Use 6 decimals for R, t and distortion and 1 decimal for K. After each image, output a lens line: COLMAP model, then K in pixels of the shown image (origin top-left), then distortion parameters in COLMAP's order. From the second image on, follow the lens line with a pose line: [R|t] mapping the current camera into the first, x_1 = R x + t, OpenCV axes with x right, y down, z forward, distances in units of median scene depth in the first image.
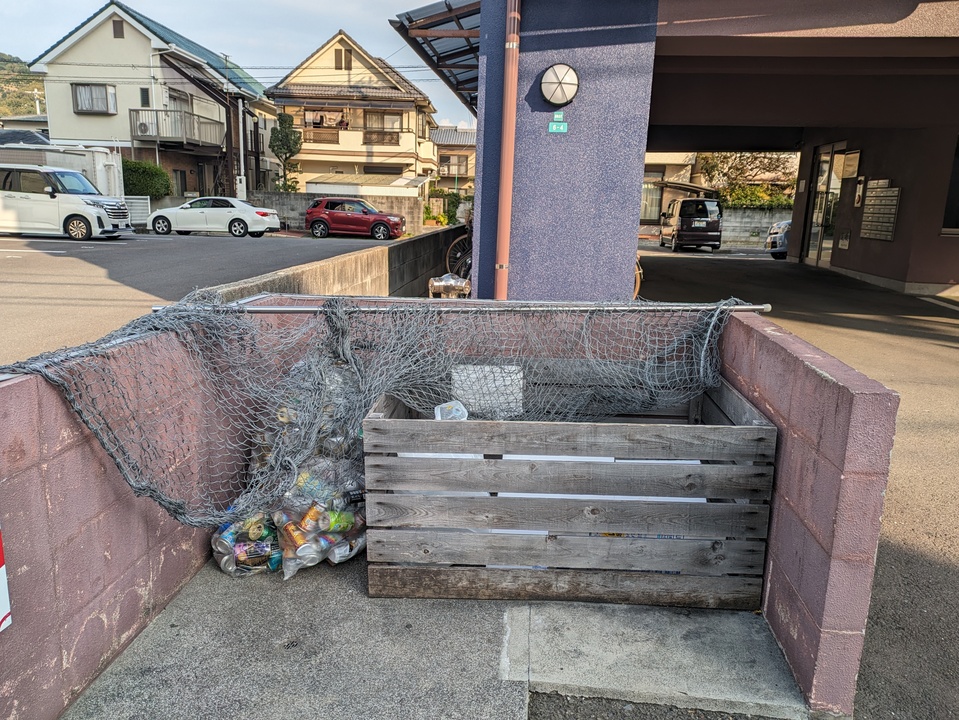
lens RADIAL K [[756.7, 0, 477.3], [0, 756.7, 357.7], [0, 0, 1]] dist [0.055852, -0.020961]
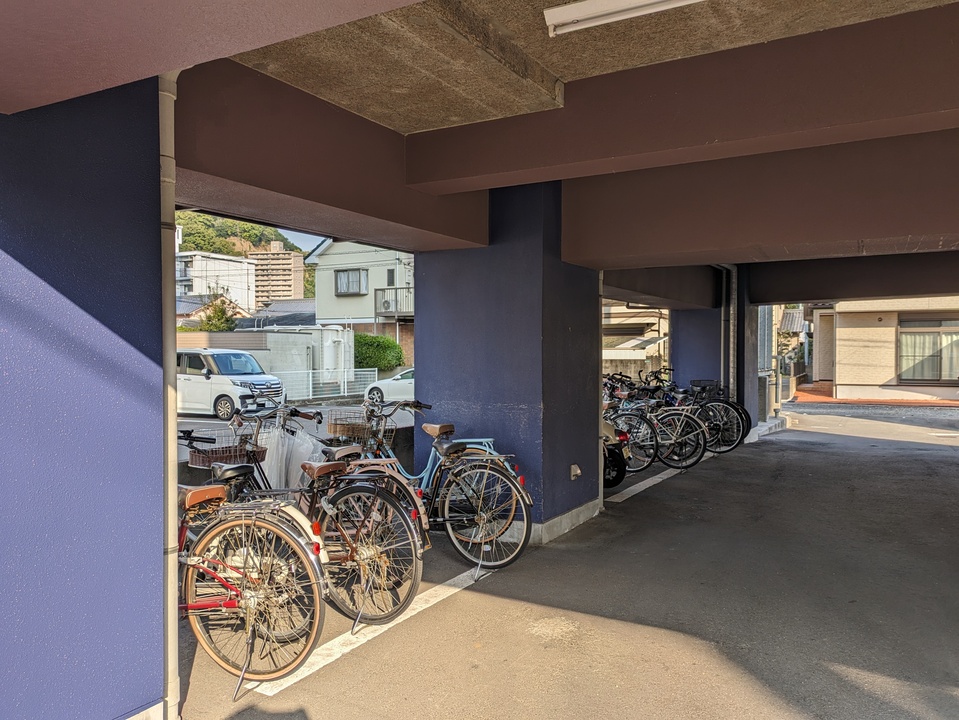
lens RADIAL K [[756.7, 0, 479.4], [0, 756.7, 365.0], [0, 0, 1]] dist [0.055852, -0.020961]
pose [[0.910883, -0.023465, -0.411997, 0.114069], [-0.056450, 0.981912, -0.180729, -0.034627], [0.408785, 0.187880, 0.893082, 0.129089]]
